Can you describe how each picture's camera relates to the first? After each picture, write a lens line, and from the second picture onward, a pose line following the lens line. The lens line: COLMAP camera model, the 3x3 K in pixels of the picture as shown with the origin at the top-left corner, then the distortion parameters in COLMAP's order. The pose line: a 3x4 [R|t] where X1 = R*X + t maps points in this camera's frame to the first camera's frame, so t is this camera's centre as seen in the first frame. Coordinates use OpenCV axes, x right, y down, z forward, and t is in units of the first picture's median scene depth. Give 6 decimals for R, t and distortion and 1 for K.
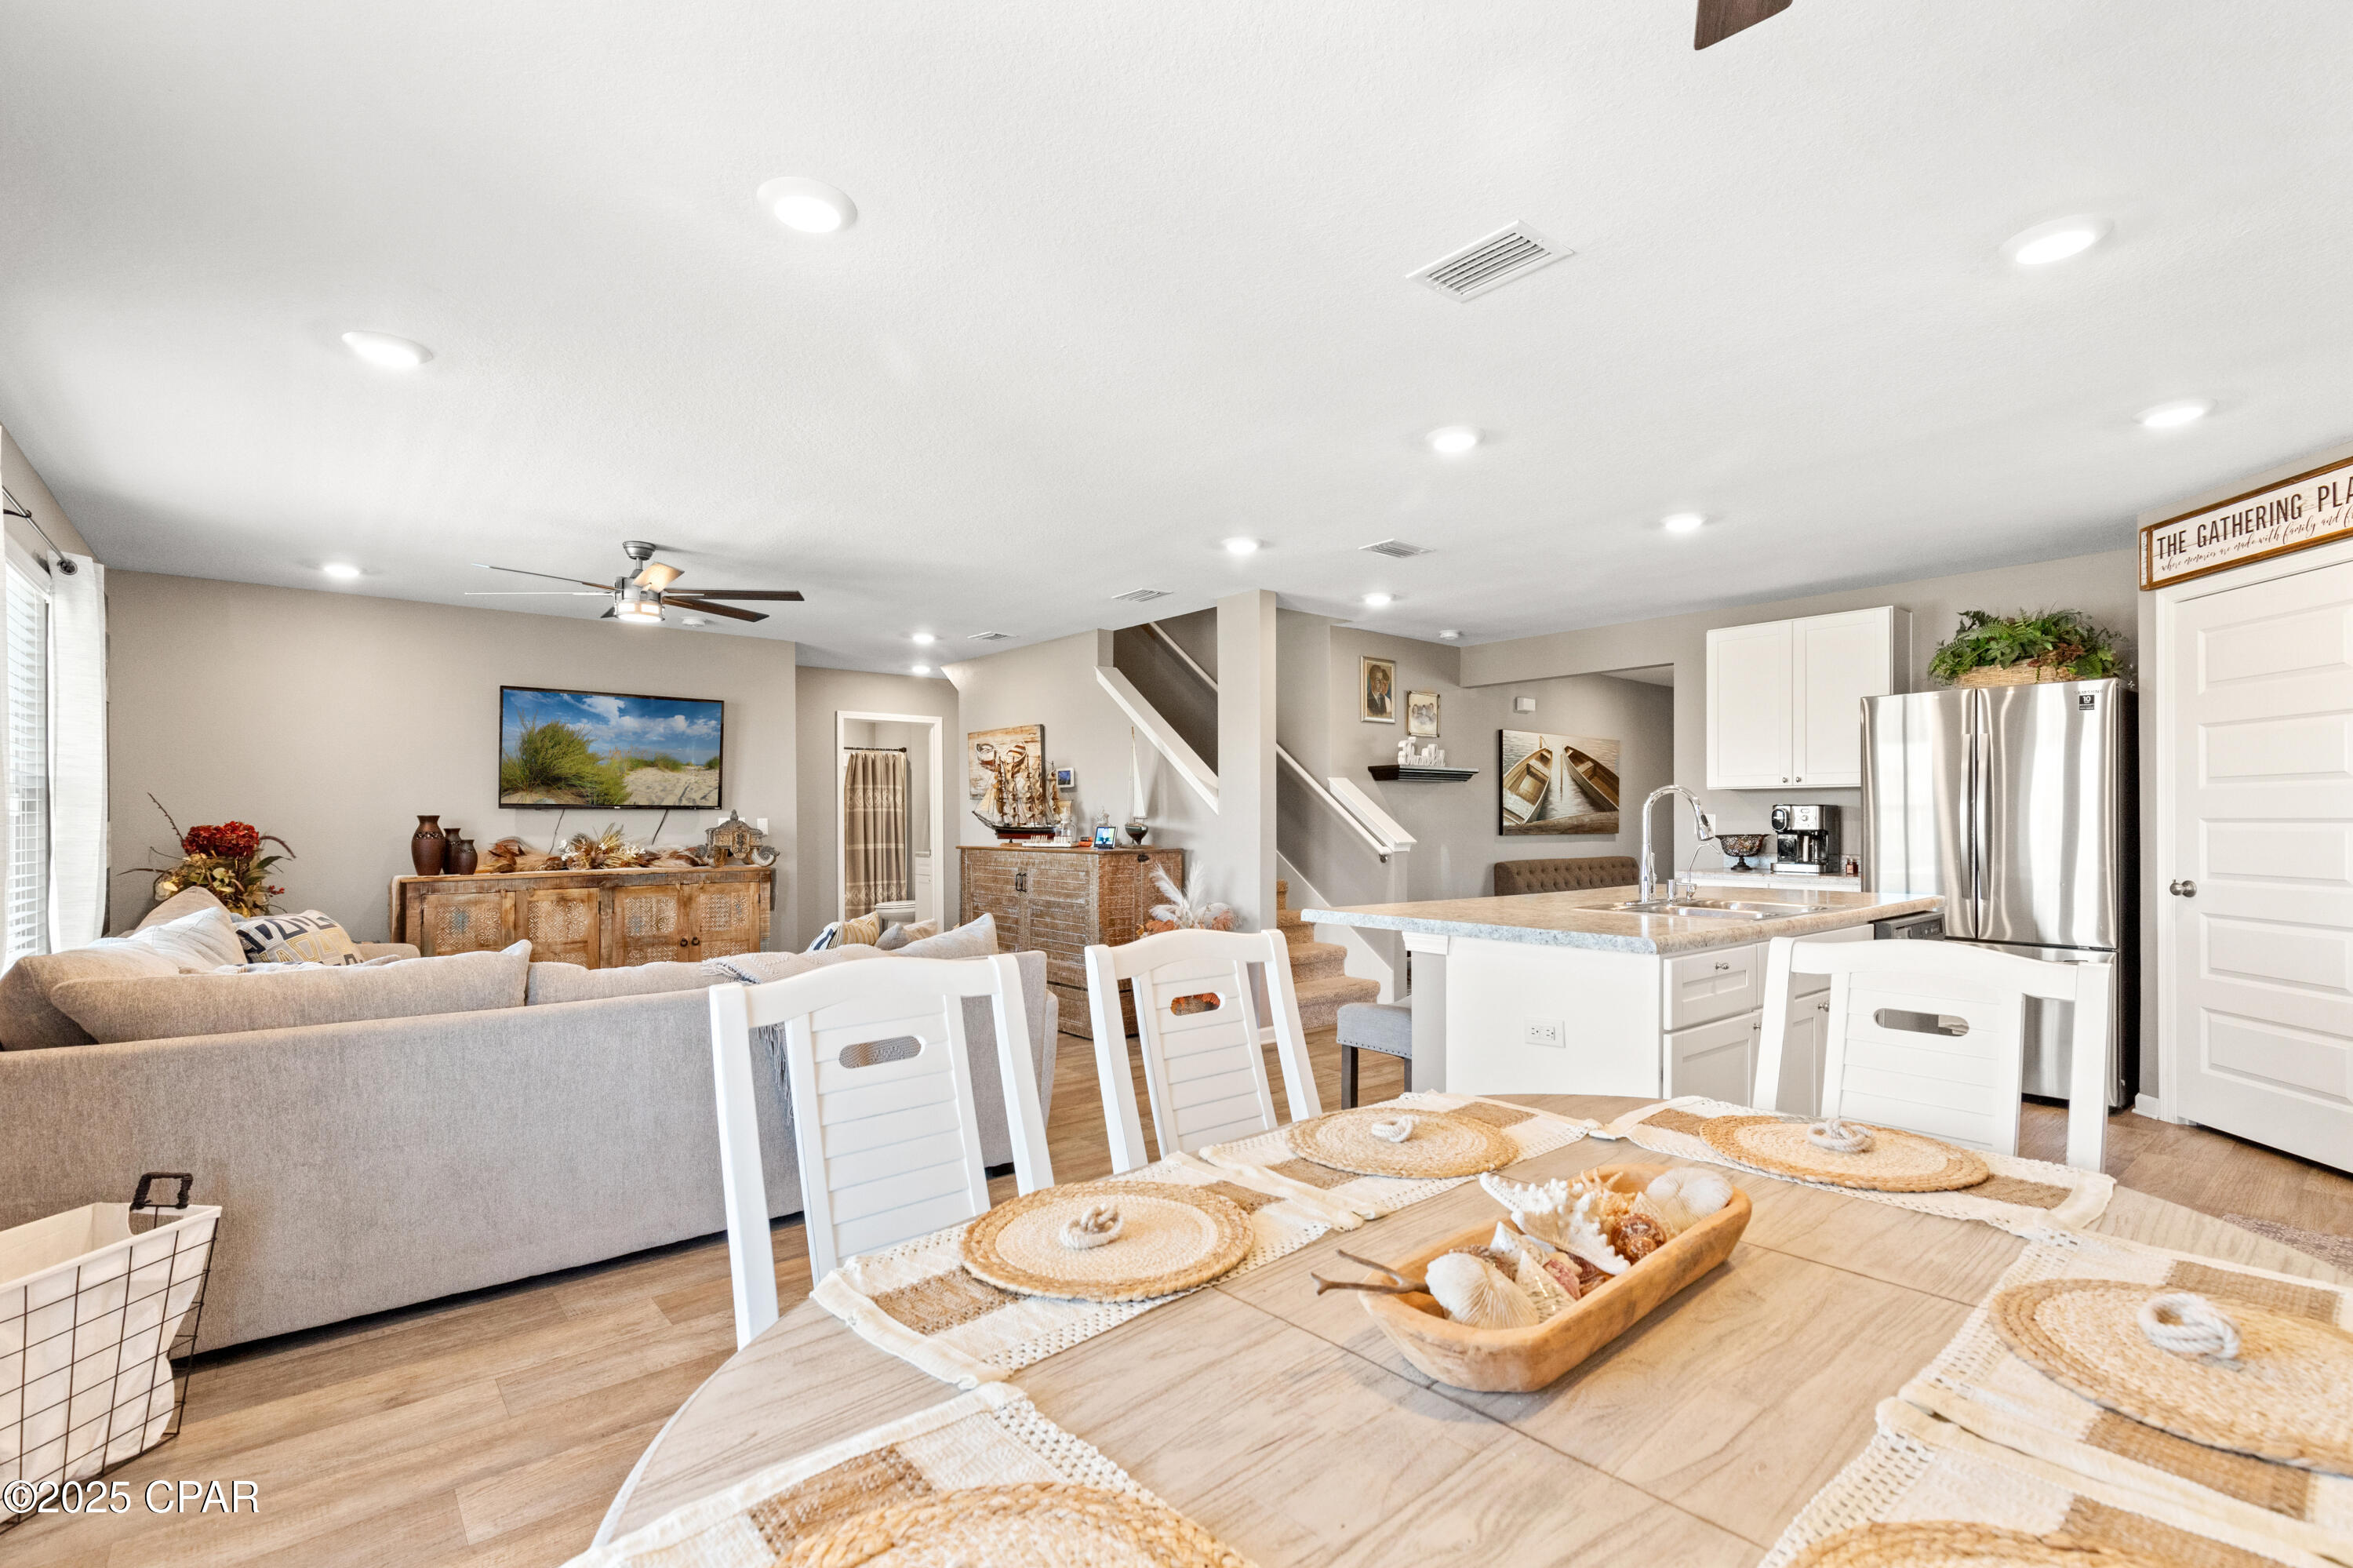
lens RADIAL K [[1066.0, 0, 1183.3], [0, 1066.0, 802.2], [0, 0, 1]] dist [0.007469, -0.001882]
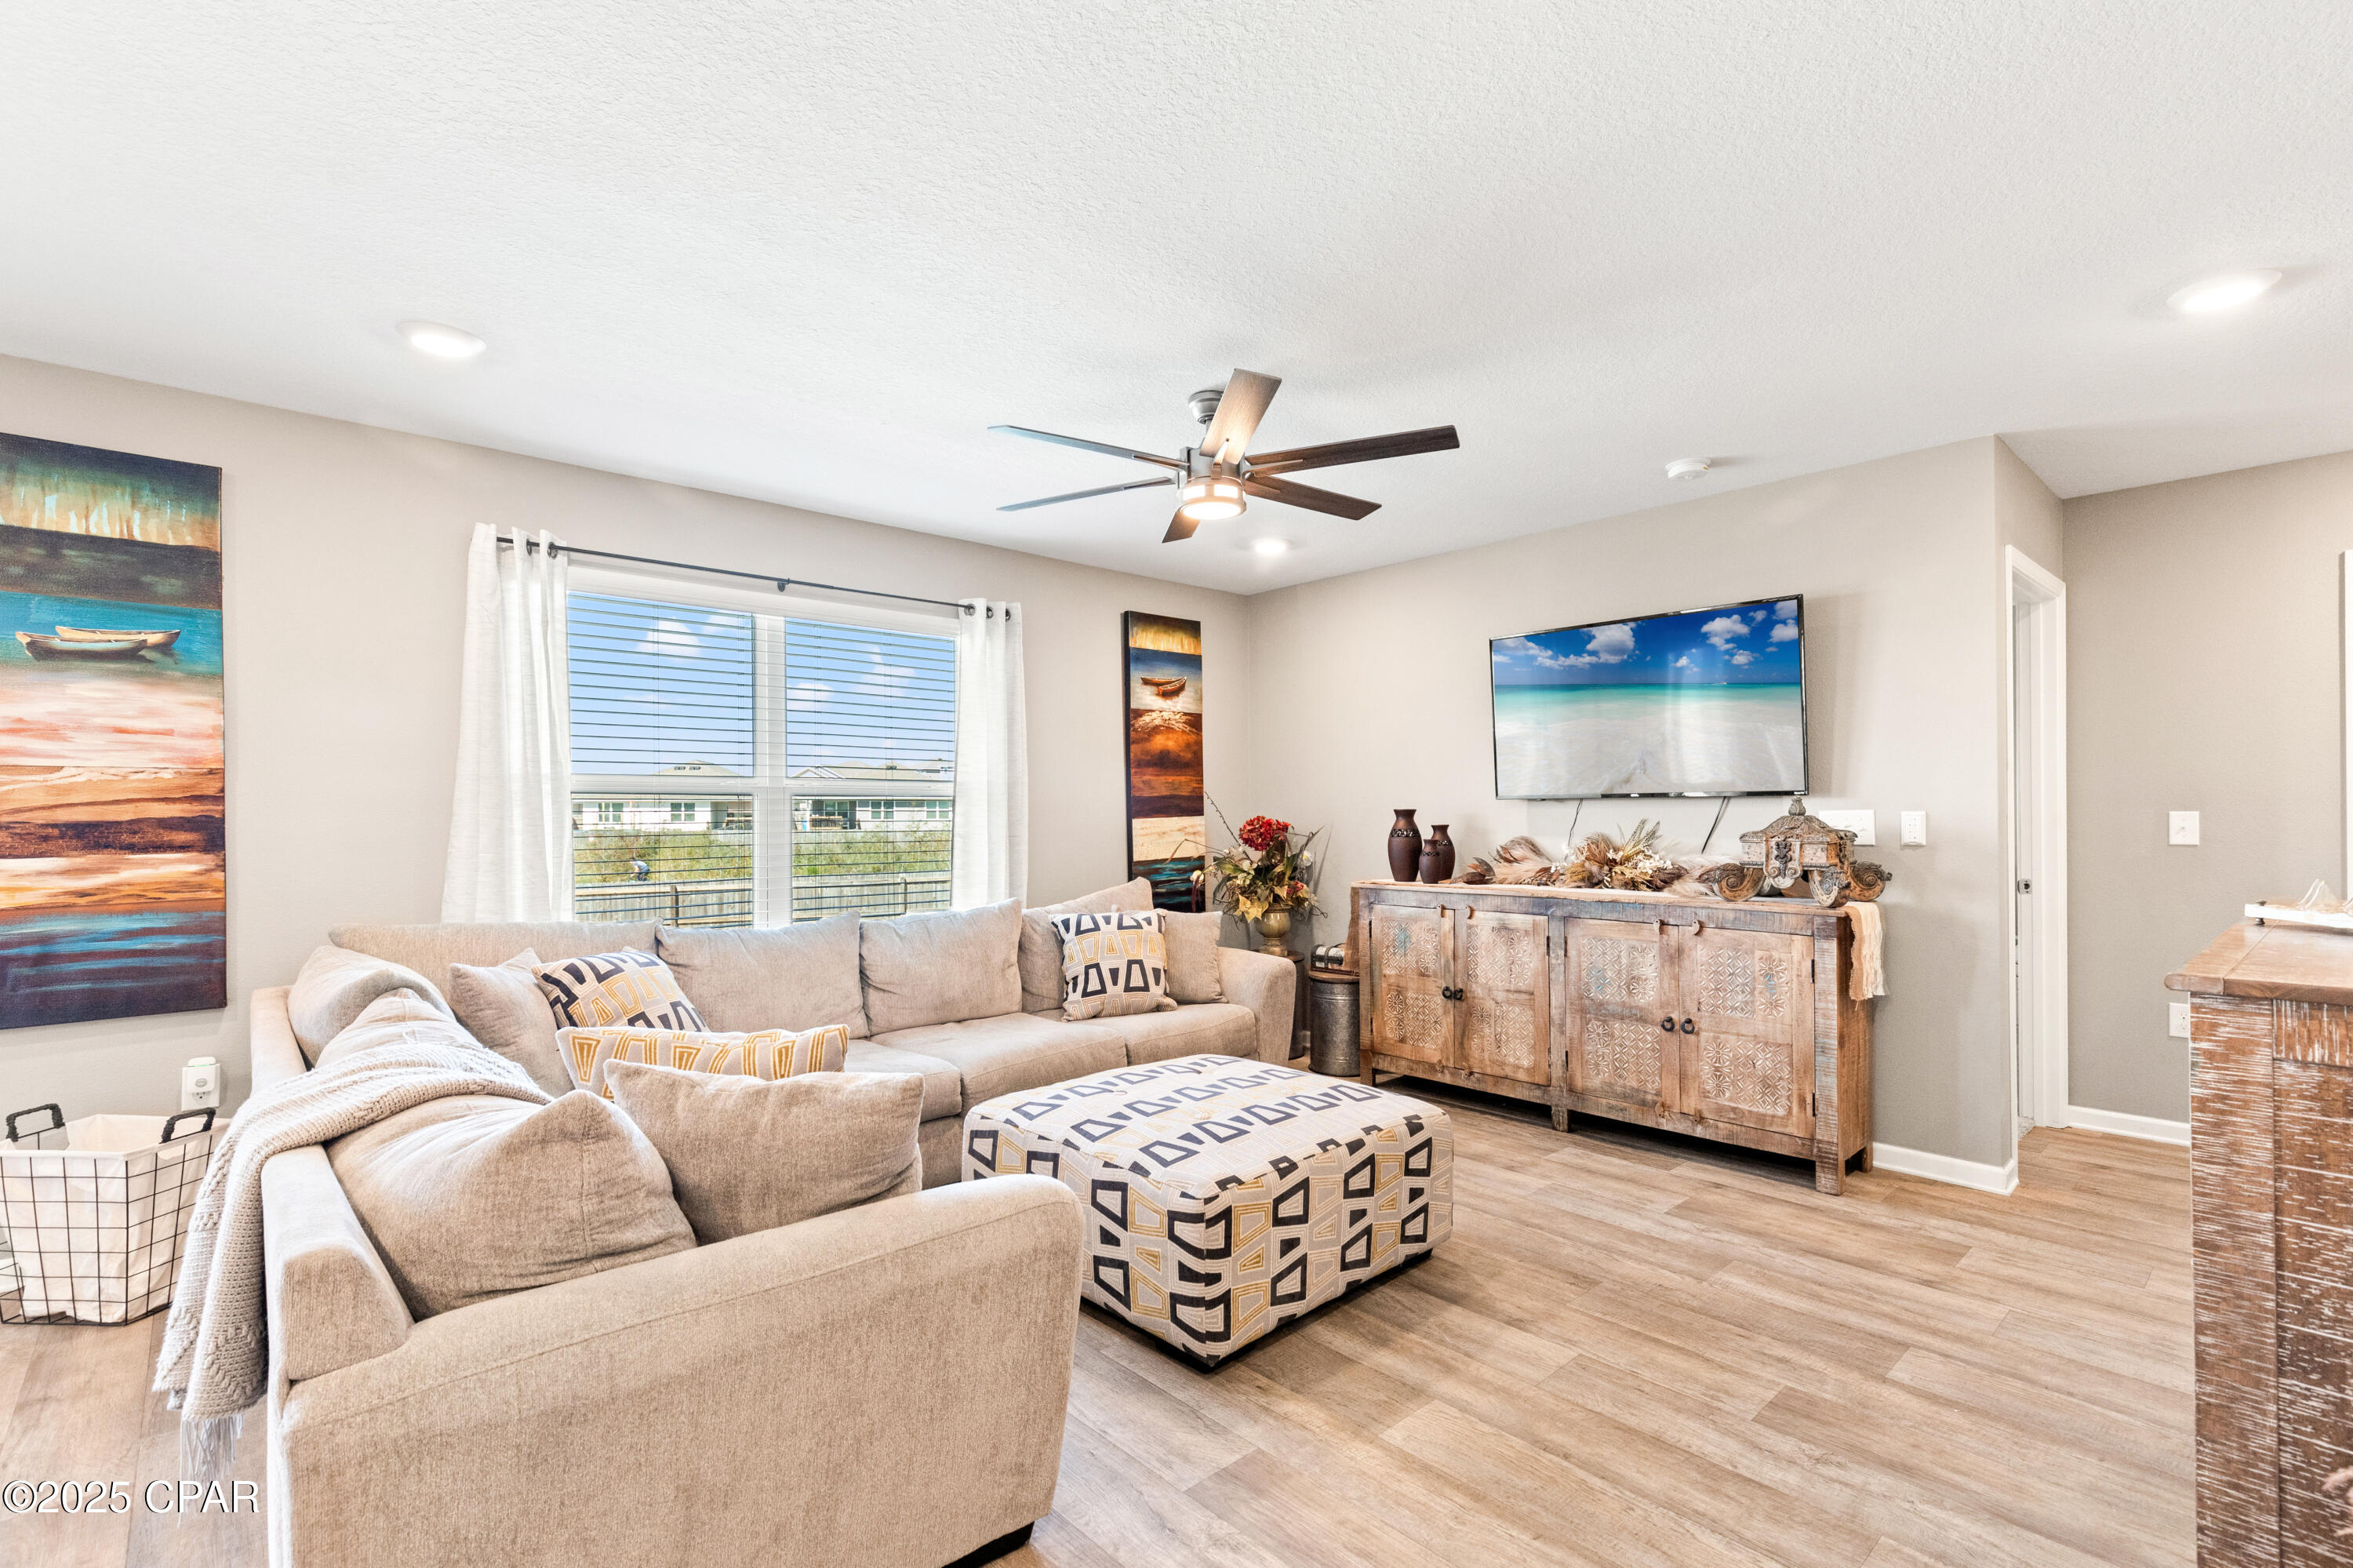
lens RADIAL K [[1066.0, 0, 1170.9], [0, 1066.0, 810.8], [0, 0, 1]] dist [0.007469, -0.001882]
pose [[0.038100, -0.000546, -0.999274, 0.105523], [0.018845, 0.999822, 0.000172, 0.008876], [0.999096, -0.018838, 0.038104, 0.697526]]
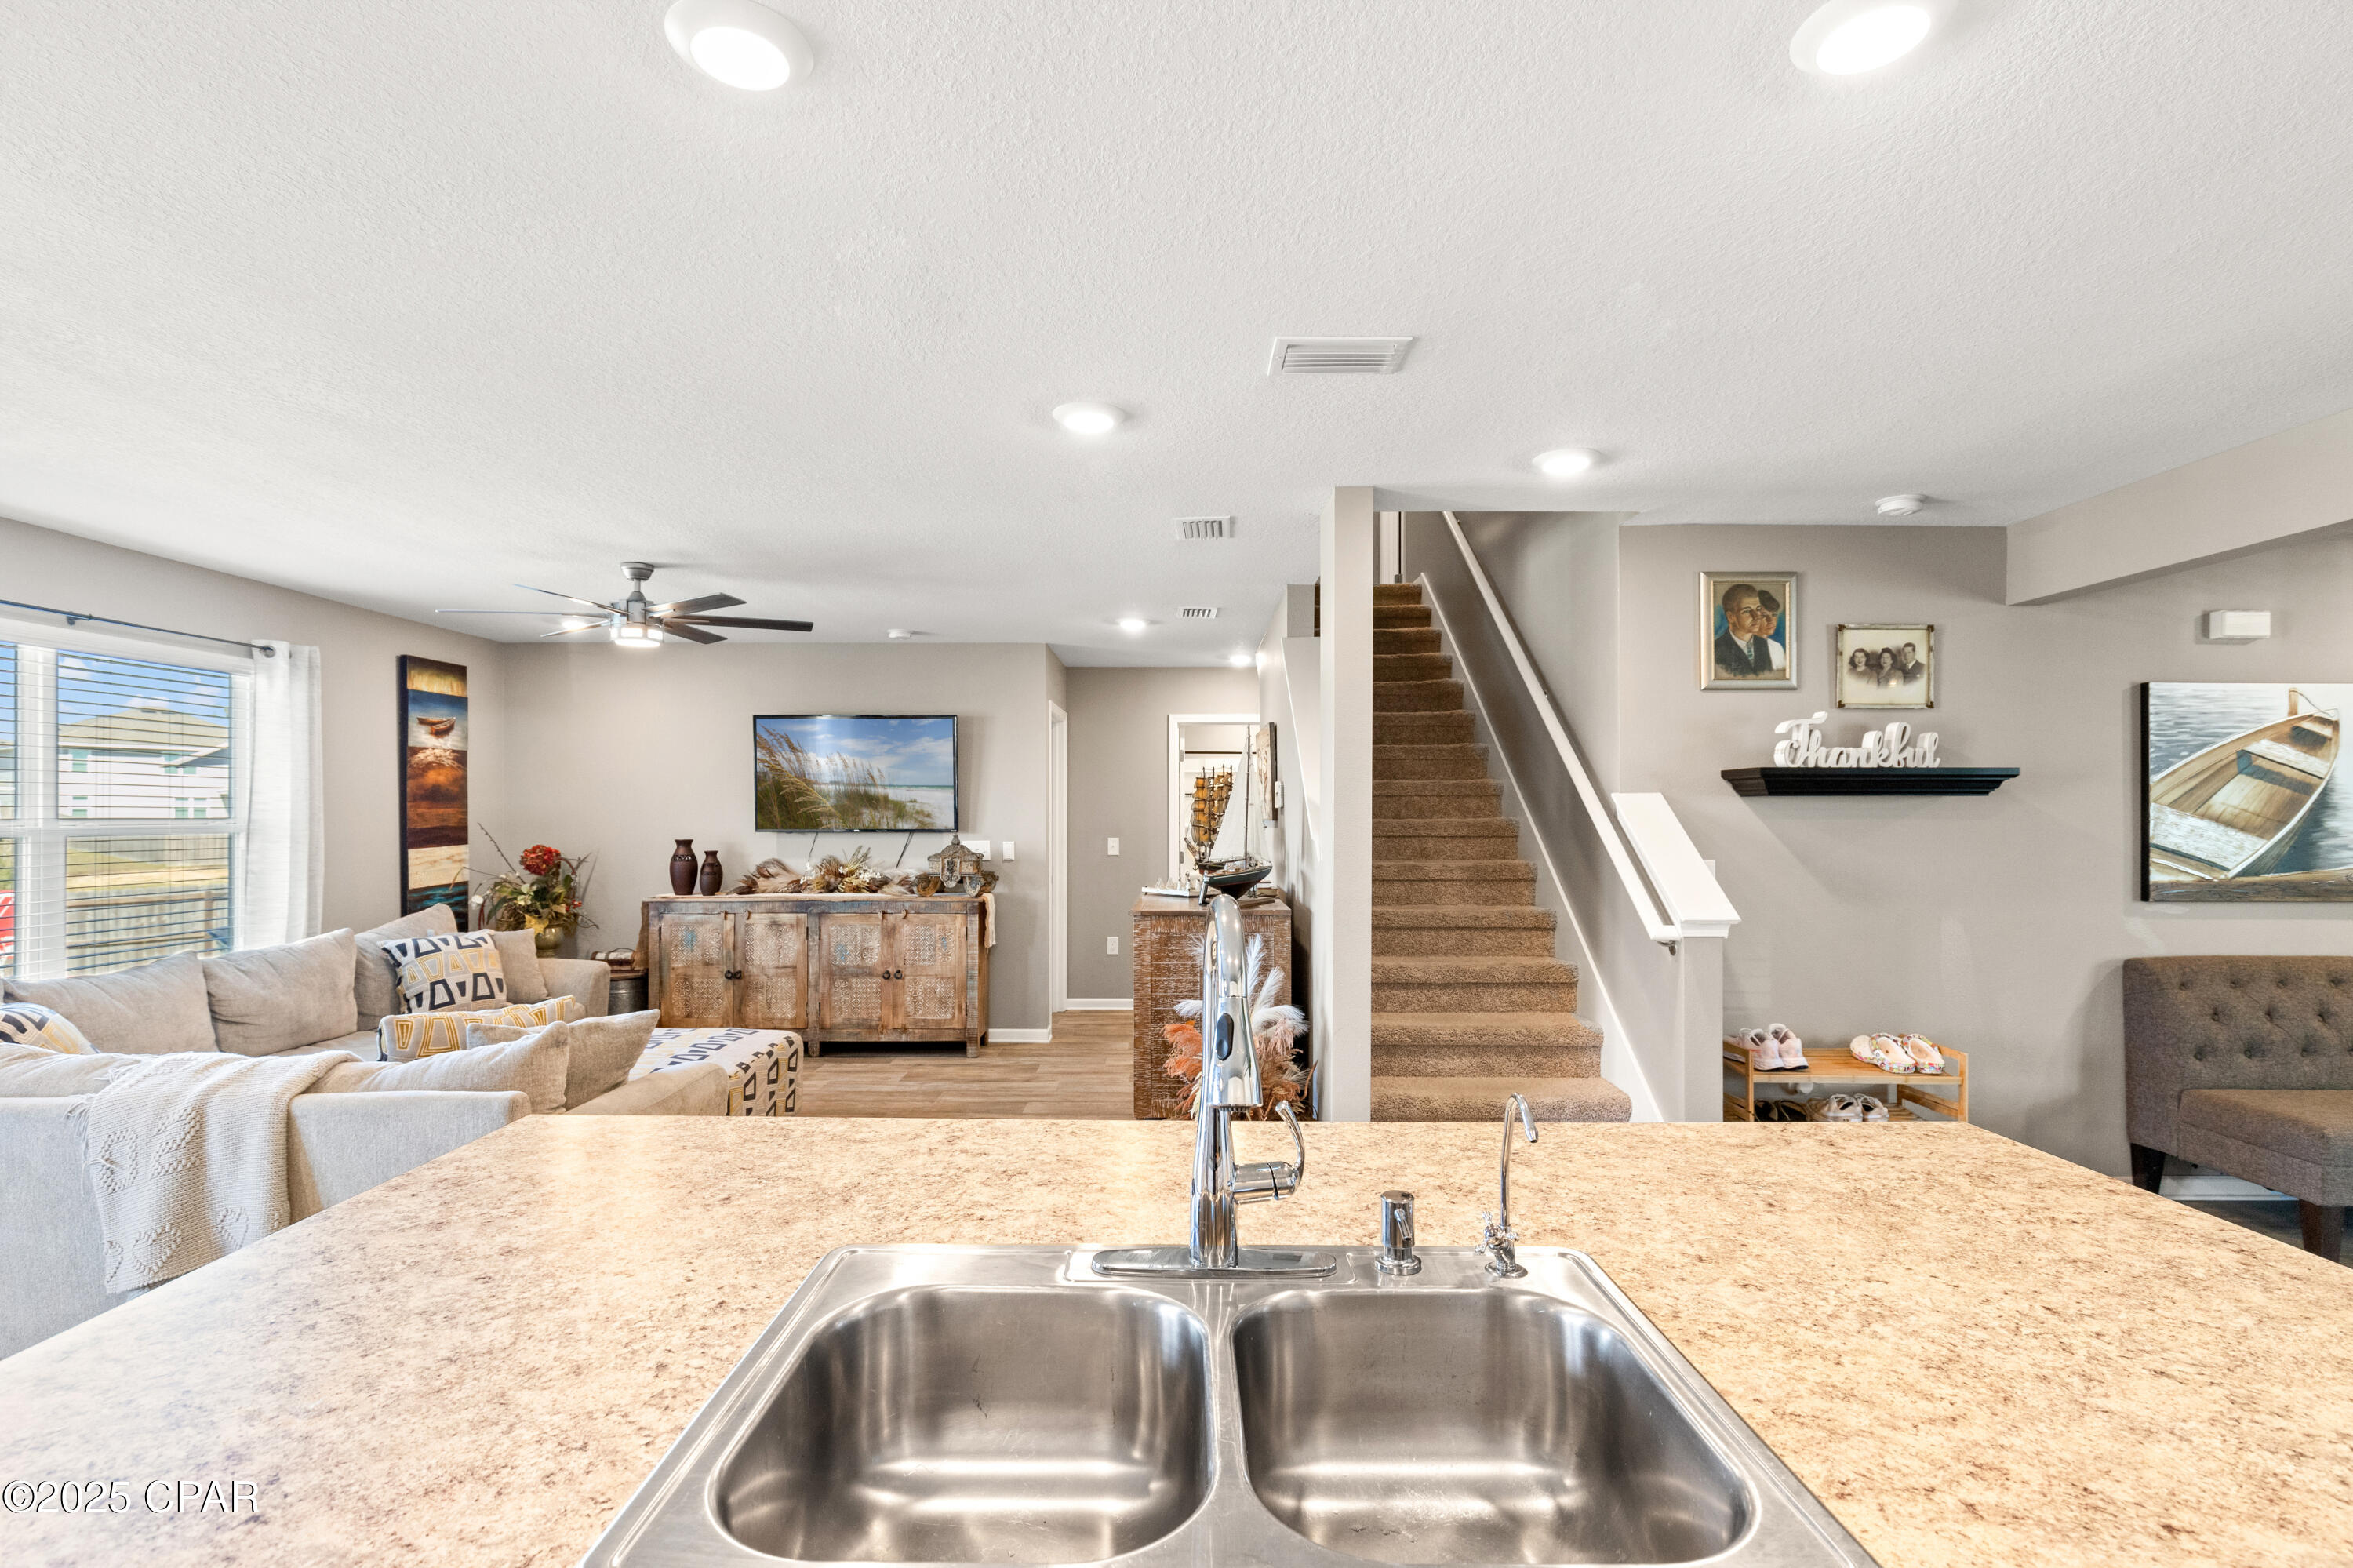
lens RADIAL K [[1093.2, 0, 1176.1], [0, 1093.2, 793.6], [0, 0, 1]] dist [-0.001989, 0.000291]
pose [[0.765220, -0.007923, -0.643720, 0.347055], [0.007093, 0.999967, -0.003877, -0.023383], [0.643729, -0.001599, 0.765252, 0.419384]]
